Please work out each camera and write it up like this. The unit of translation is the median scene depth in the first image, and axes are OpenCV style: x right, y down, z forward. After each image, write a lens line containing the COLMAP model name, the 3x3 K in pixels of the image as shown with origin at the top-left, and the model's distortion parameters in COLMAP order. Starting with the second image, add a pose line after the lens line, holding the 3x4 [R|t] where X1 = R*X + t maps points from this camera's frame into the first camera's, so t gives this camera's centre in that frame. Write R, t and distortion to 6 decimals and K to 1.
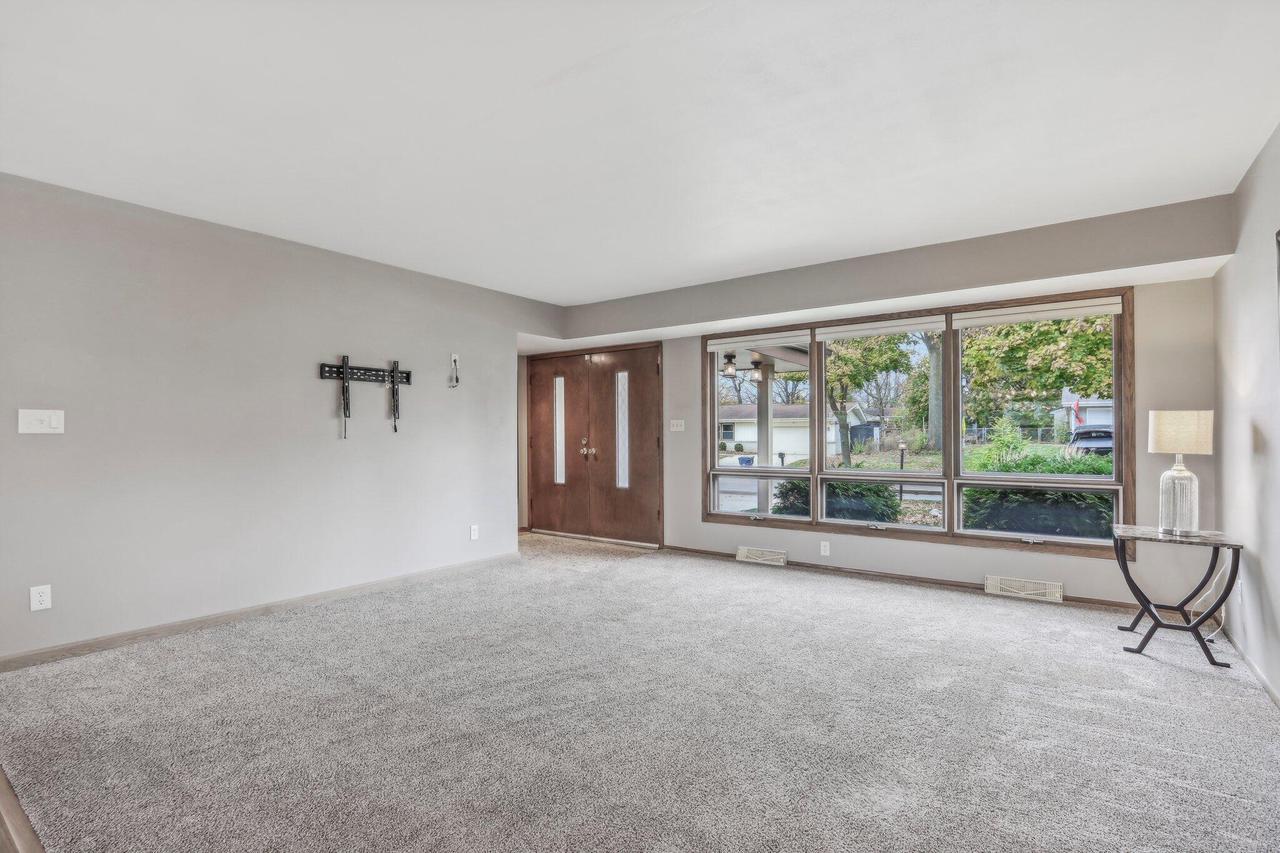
lens RADIAL K [[603.4, 0, 634.7], [0, 603.4, 436.3], [0, 0, 1]] dist [-0.012605, 0.003446]
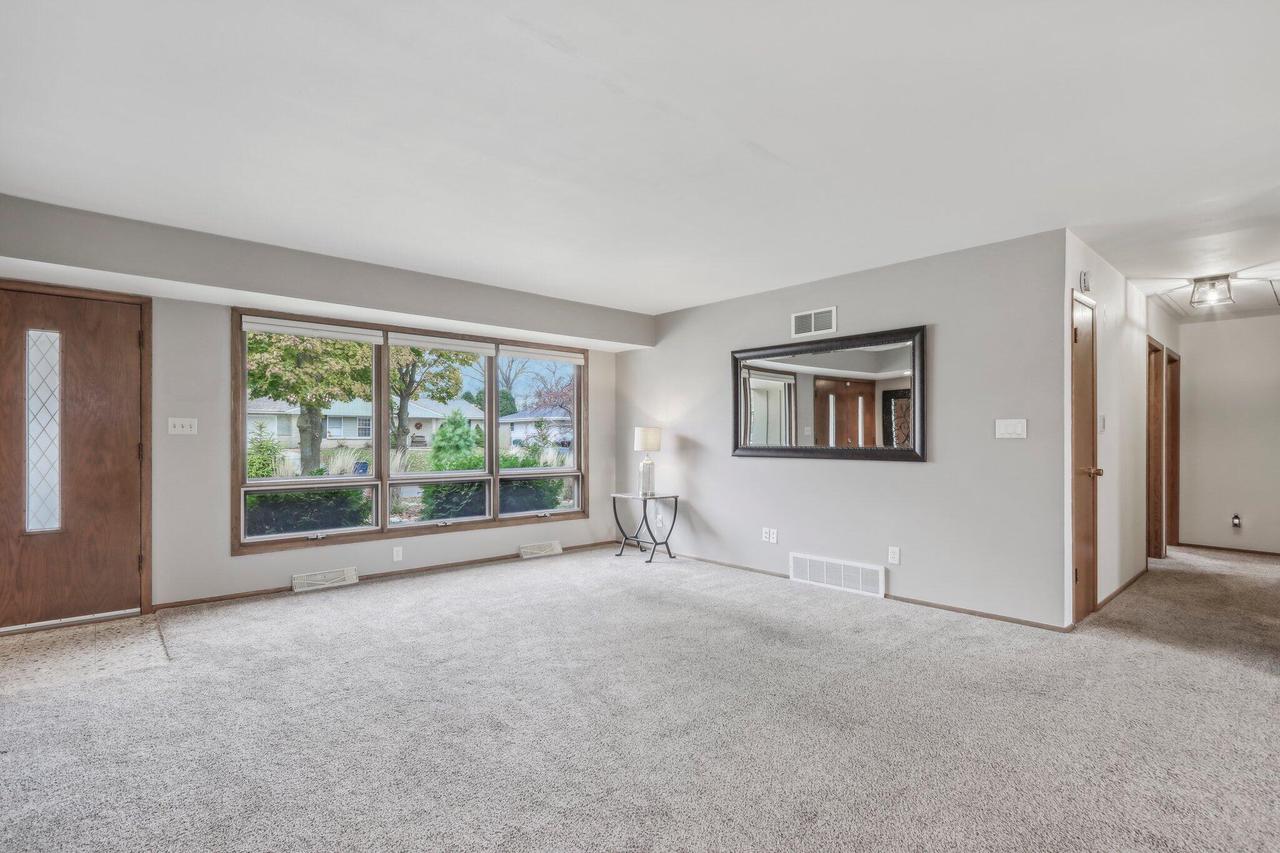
lens RADIAL K [[603.4, 0, 619.9], [0, 603.4, 444.6], [0, 0, 1]] dist [-0.012605, 0.003446]
pose [[0.225467, -0.005064, 0.974238, -0.533464], [0.001311, 0.999987, 0.004895, 0.000450], [-0.974250, 0.000174, 0.225471, 0.386448]]
